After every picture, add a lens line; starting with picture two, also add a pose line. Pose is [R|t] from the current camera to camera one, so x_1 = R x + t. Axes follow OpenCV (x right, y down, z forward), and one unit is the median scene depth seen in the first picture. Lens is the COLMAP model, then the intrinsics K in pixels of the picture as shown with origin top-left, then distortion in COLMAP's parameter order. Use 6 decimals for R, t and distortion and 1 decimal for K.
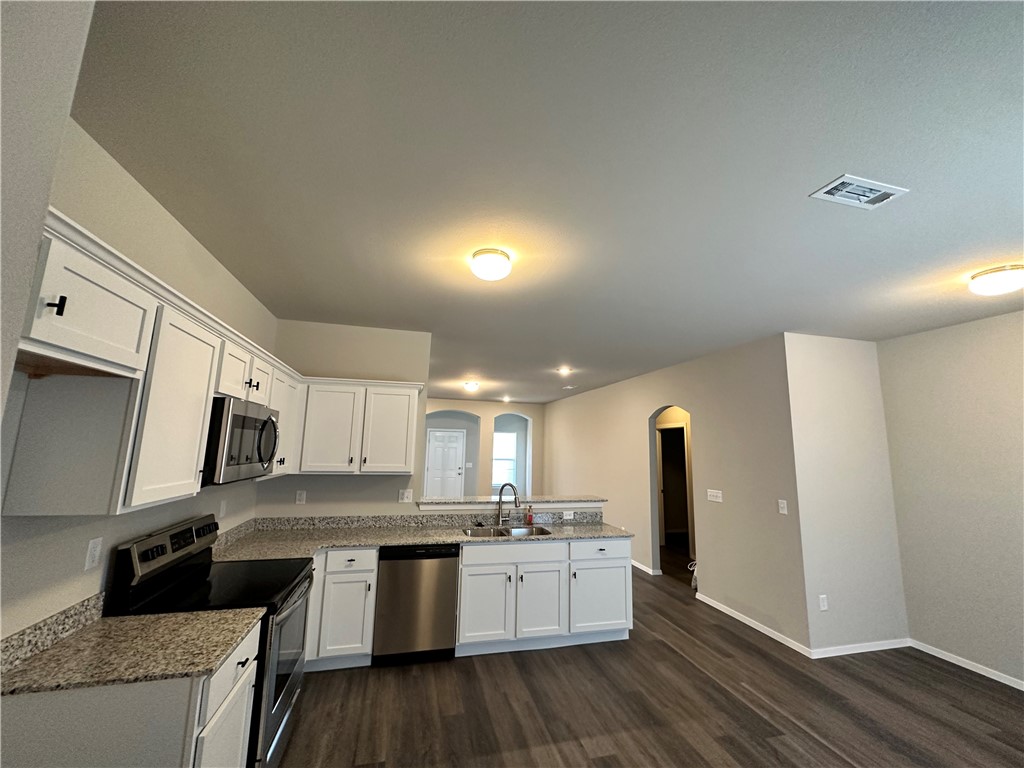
lens RADIAL K [[406.6, 0, 512.8], [0, 406.6, 390.9], [0, 0, 1]] dist [-0.021264, 0.001078]
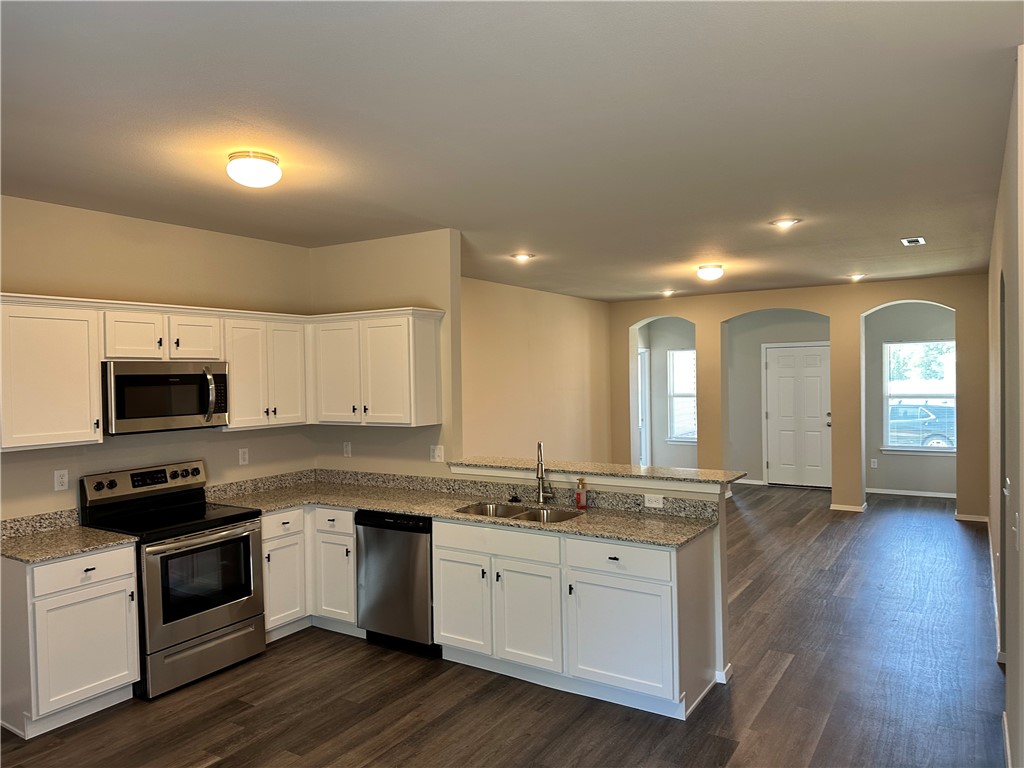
lens RADIAL K [[721.7, 0, 508.5], [0, 721.7, 383.8], [0, 0, 1]] dist [0.007855, -0.020499]
pose [[0.675112, -0.020653, -0.737426, 0.950140], [0.136676, 0.985804, 0.097517, 0.016967], [0.724944, -0.166624, 0.668351, 0.237685]]
